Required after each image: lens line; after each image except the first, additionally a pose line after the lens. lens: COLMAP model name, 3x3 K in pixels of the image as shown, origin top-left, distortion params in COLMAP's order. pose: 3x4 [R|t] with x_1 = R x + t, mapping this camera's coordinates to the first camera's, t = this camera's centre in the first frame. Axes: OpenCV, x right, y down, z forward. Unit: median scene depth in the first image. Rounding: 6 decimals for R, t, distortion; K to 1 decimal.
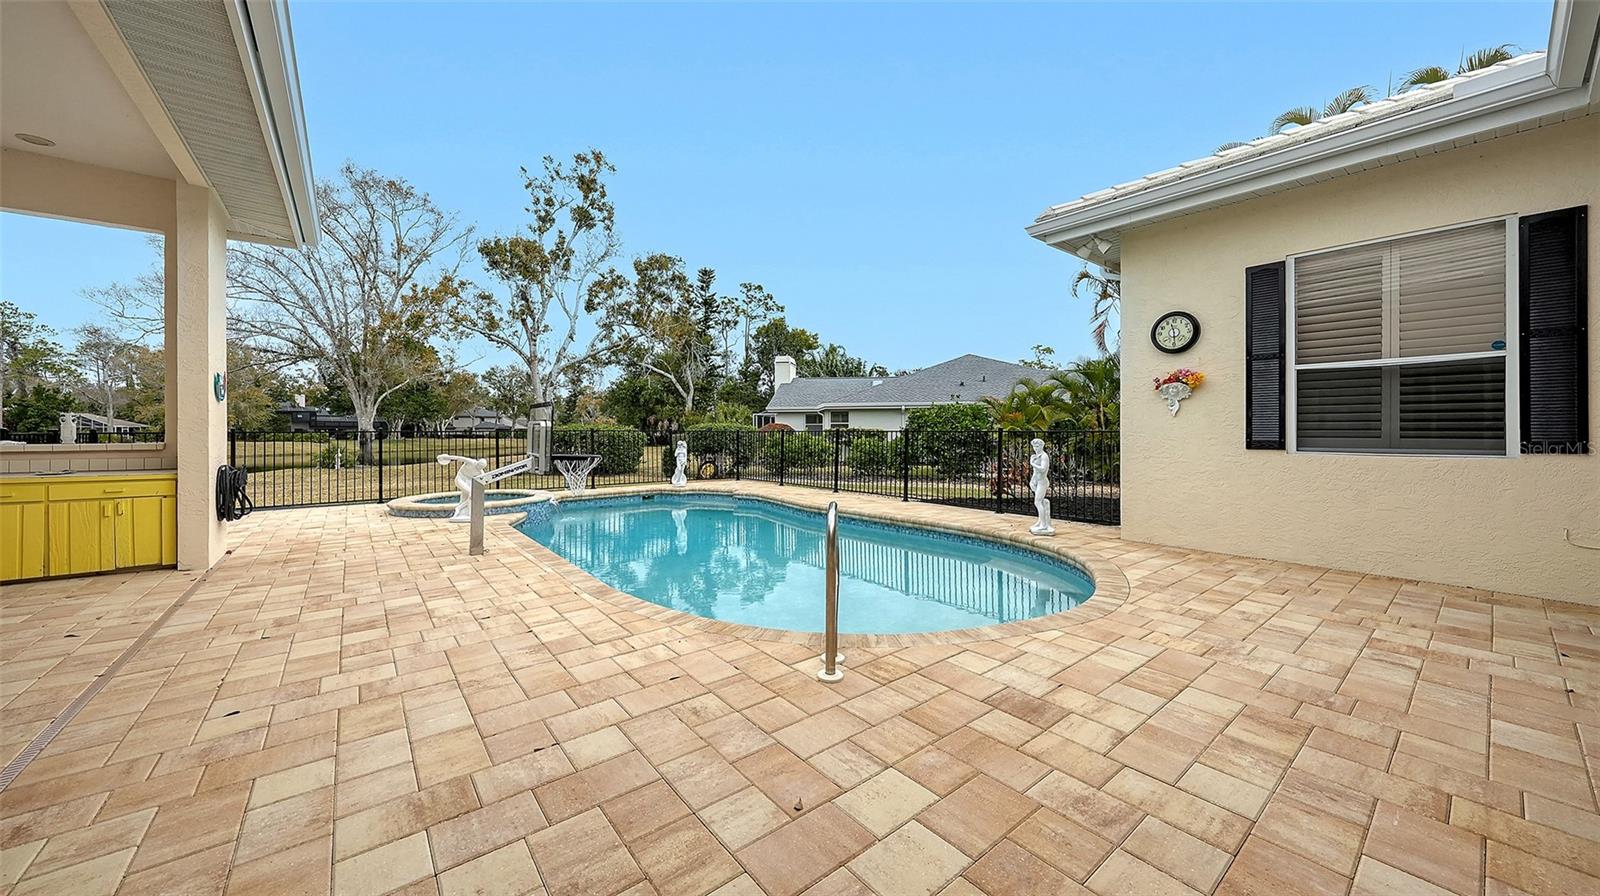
lens RADIAL K [[563.0, 0, 800.6], [0, 563.0, 441.2], [0, 0, 1]] dist [-0.001965, -0.000379]
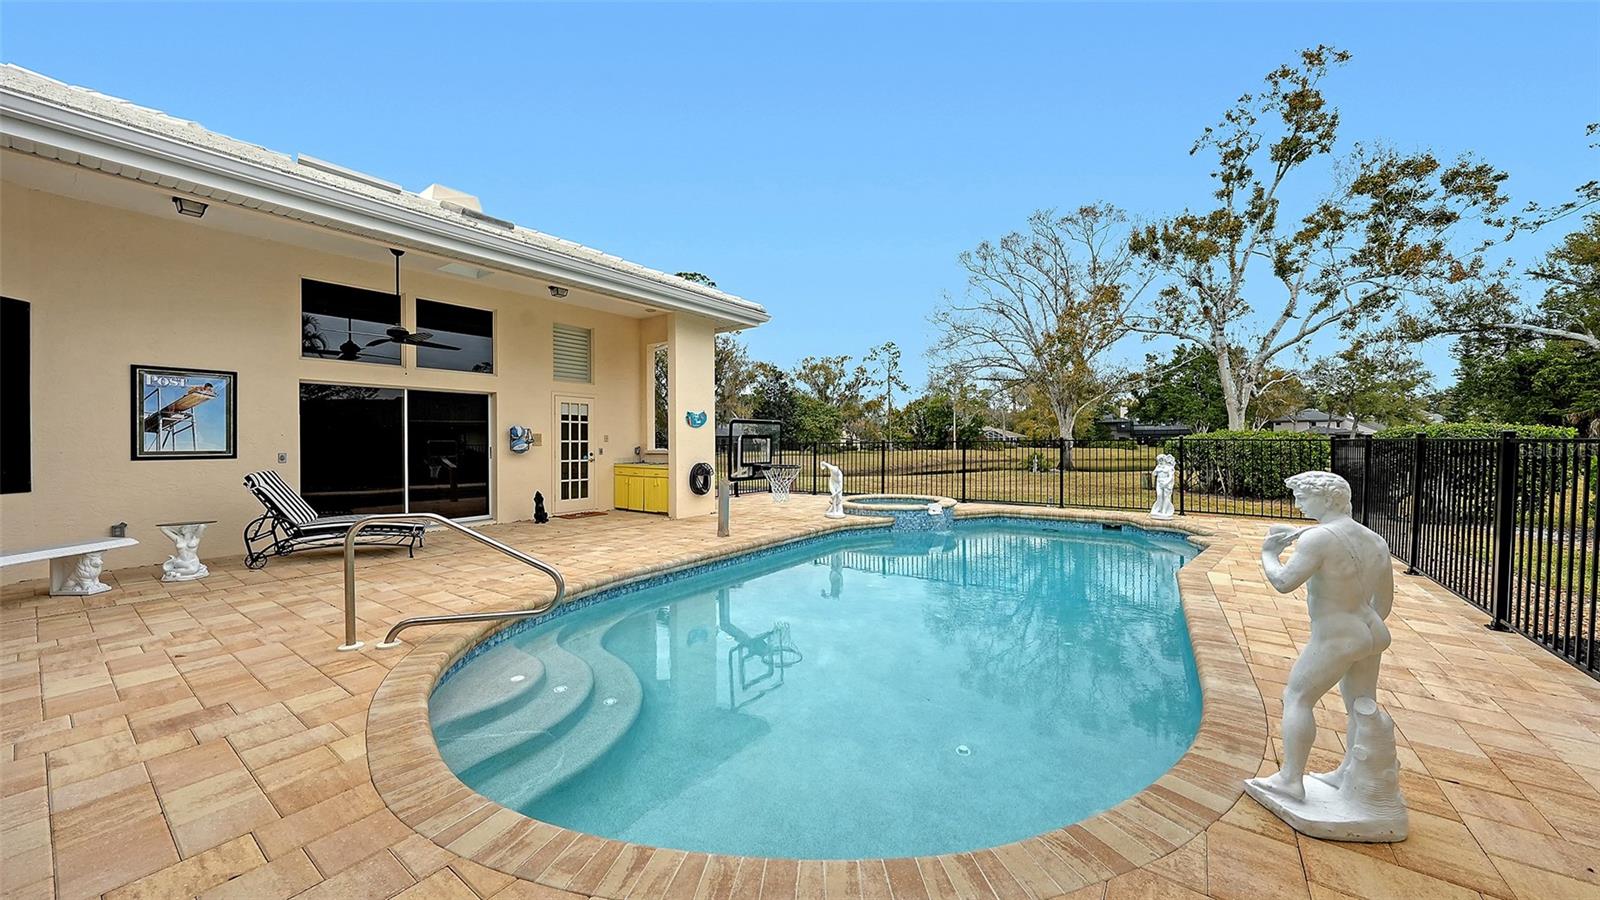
lens RADIAL K [[563.0, 0, 794.3], [0, 563.0, 448.9], [0, 0, 1]] dist [-0.001965, -0.000379]
pose [[0.258496, 0.009580, -0.965965, 0.168825], [-0.008024, 0.999938, 0.007770, -0.004168], [0.965979, 0.005742, 0.258556, 0.182535]]
